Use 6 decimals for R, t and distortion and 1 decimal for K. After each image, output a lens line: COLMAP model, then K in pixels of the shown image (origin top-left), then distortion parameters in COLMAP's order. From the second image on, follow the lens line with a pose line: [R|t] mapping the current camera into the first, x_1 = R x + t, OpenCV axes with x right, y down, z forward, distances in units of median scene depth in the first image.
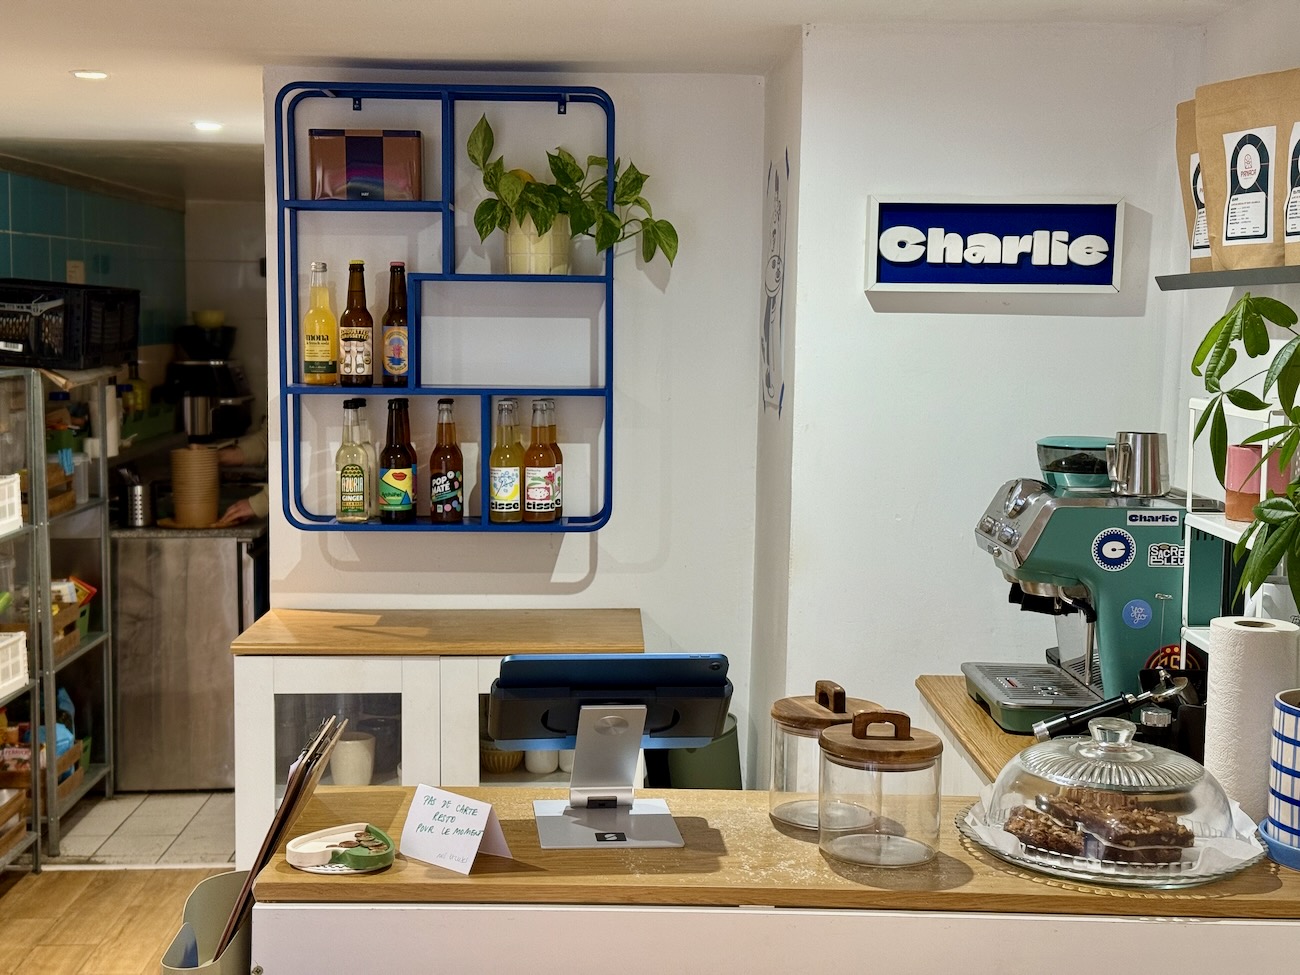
lens RADIAL K [[1809.8, 0, 650.3], [0, 1809.8, 446.1], [0, 0, 1]] dist [0.016970, 0.061495]
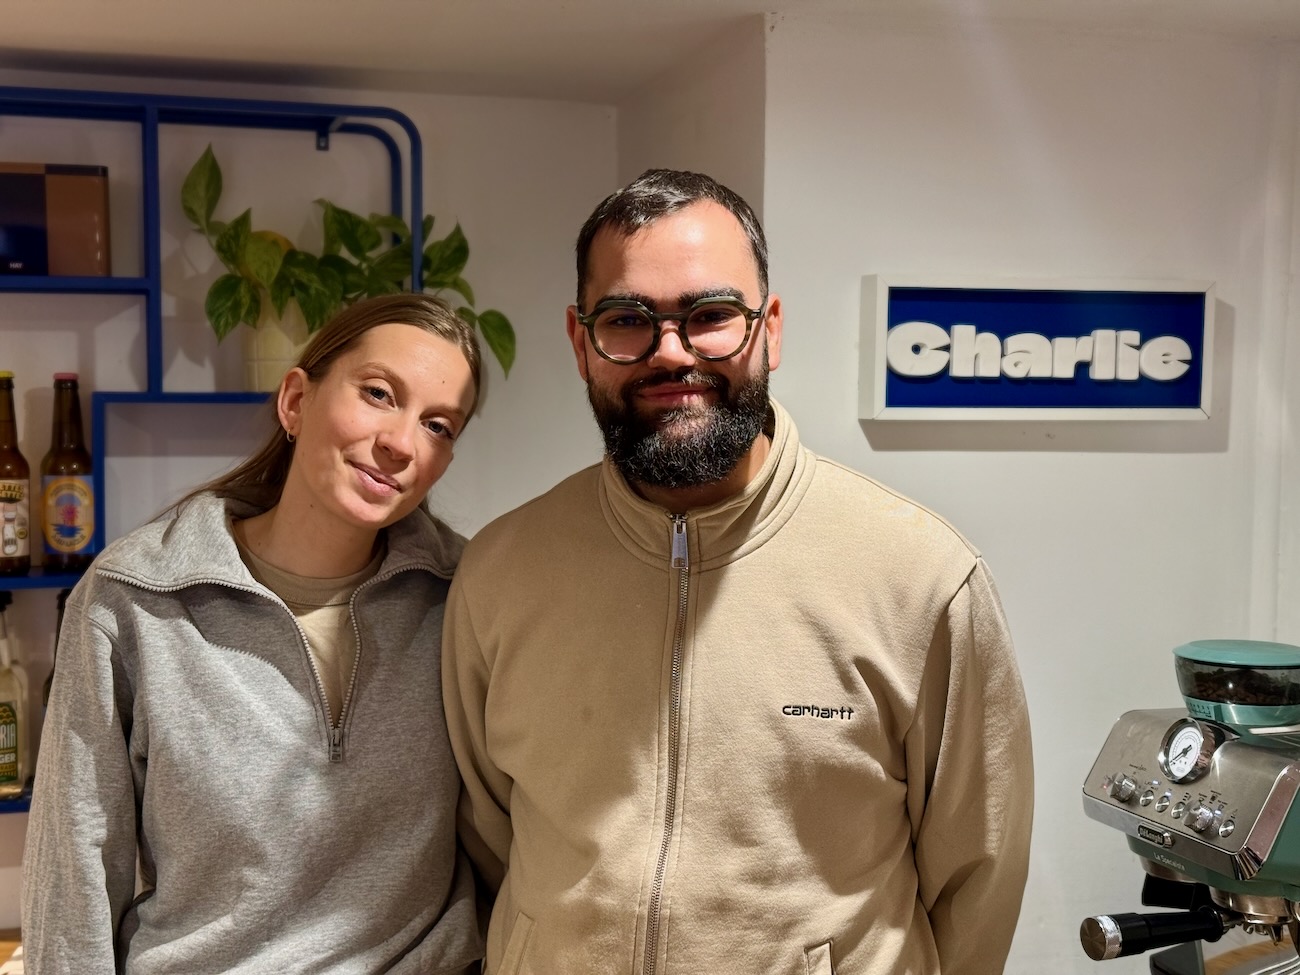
lens RADIAL K [[1809.8, 0, 650.3], [0, 1809.8, 446.1], [0, 0, 1]] dist [0.016970, 0.061495]
pose [[0.962159, -0.013428, 0.272159, -0.119902], [0.027545, 0.998462, -0.048114, -0.041800], [-0.271094, 0.053790, 0.961049, 0.349984]]
